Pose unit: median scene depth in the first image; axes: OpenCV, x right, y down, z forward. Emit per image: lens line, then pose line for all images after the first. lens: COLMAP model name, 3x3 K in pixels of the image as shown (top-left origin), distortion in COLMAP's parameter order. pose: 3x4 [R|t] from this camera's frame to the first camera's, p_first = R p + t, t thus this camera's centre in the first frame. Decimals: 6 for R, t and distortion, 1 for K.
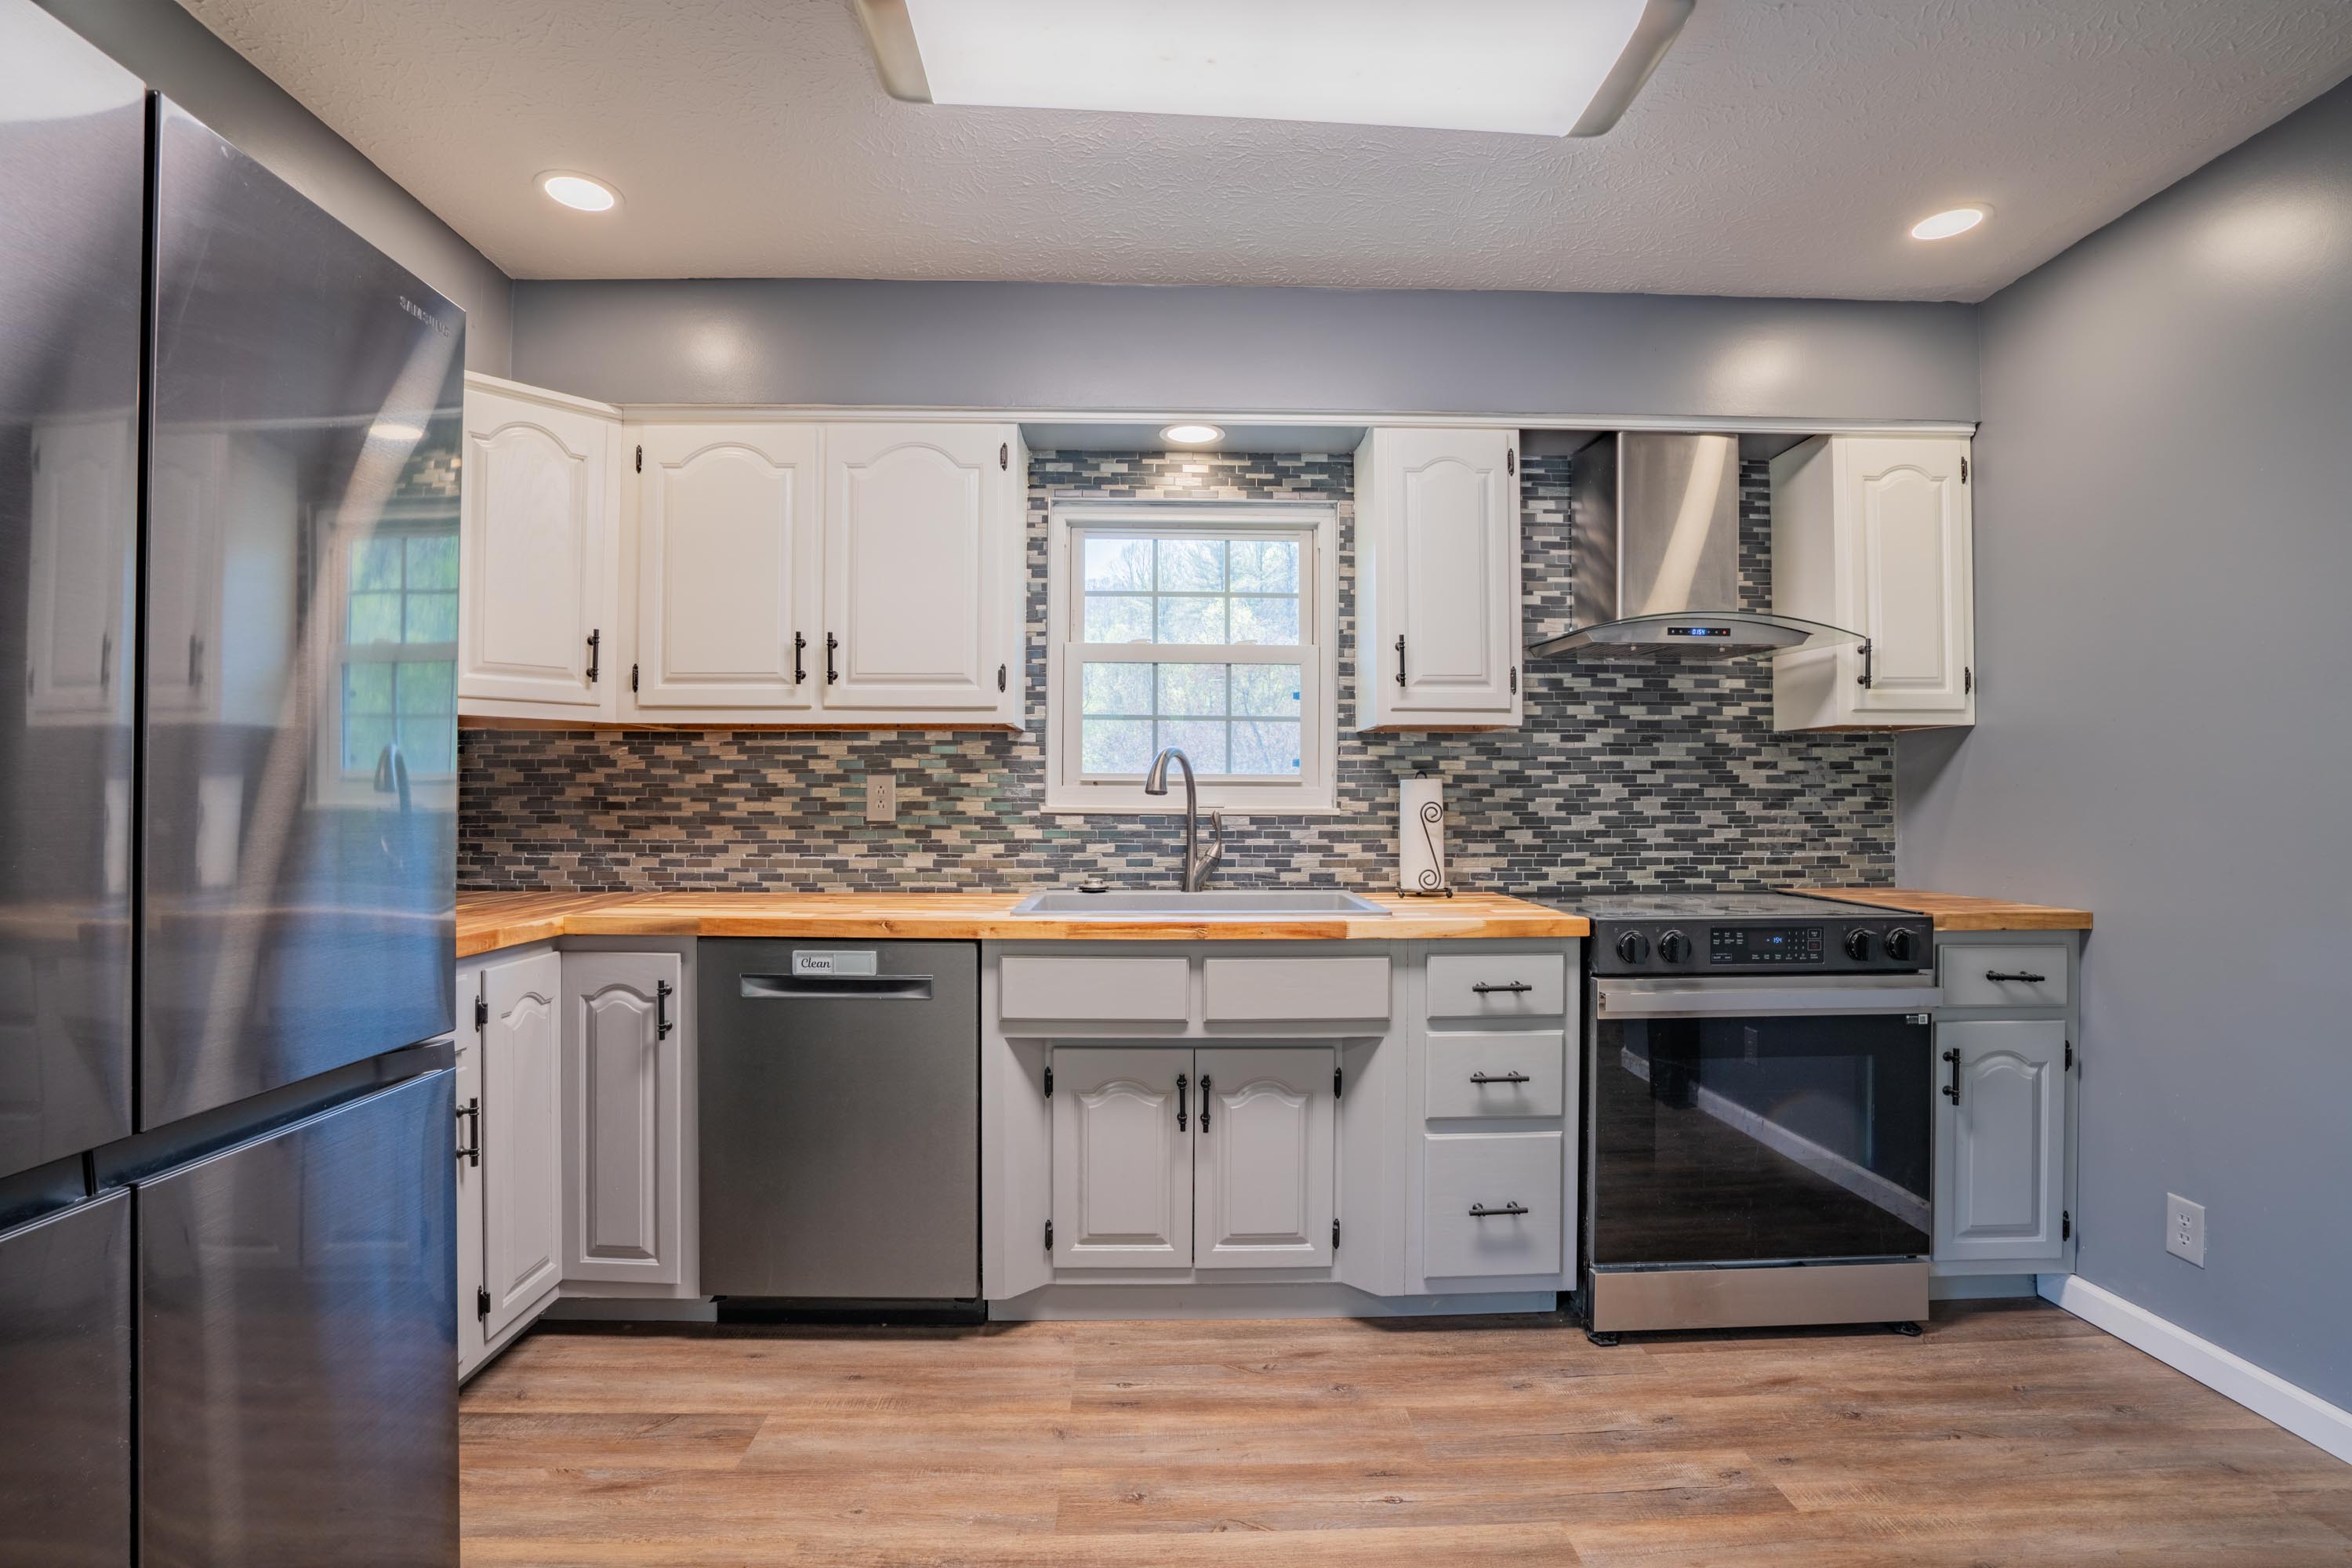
lens RADIAL K [[1094.6, 0, 1185.4], [0, 1094.6, 783.2], [0, 0, 1]] dist [-0.052097, 0.018449]
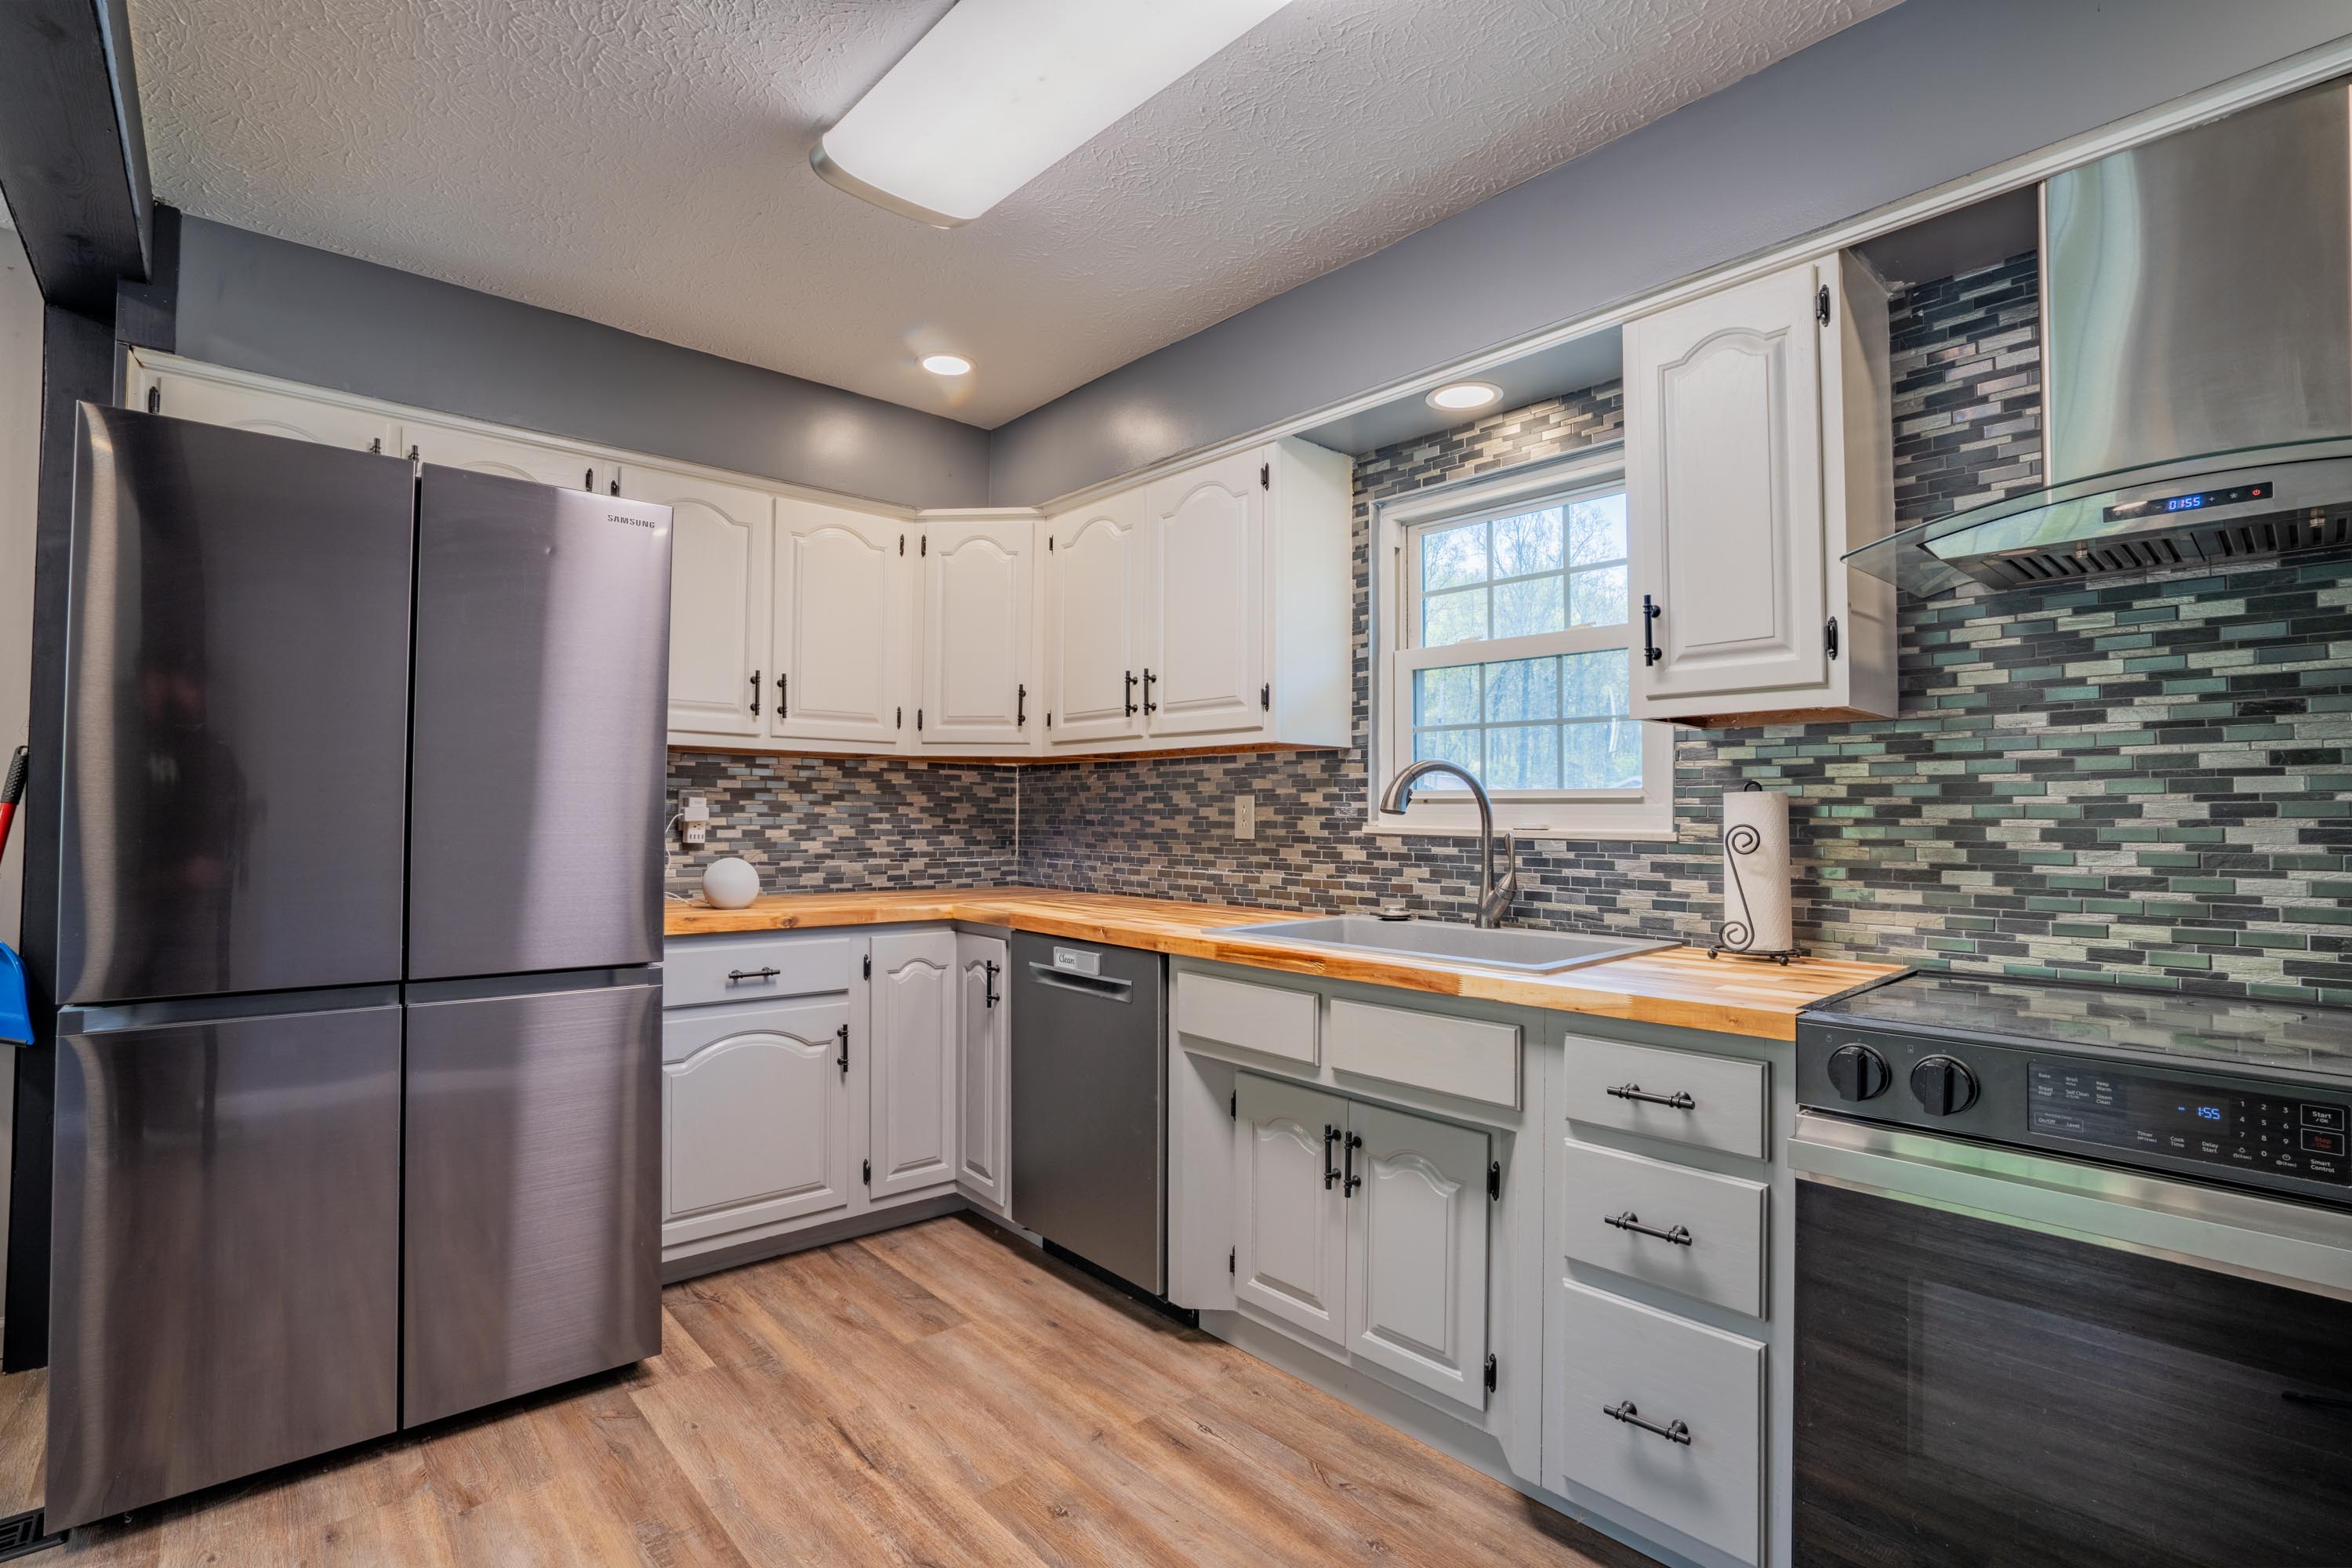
lens RADIAL K [[1094.6, 0, 1166.7], [0, 1094.6, 785.1], [0, 0, 1]] dist [-0.052097, 0.018449]
pose [[0.638625, -0.019410, -0.769273, 0.542154], [0.005861, 0.999776, -0.020360, 0.003914], [0.769496, 0.008494, 0.638596, 0.289743]]
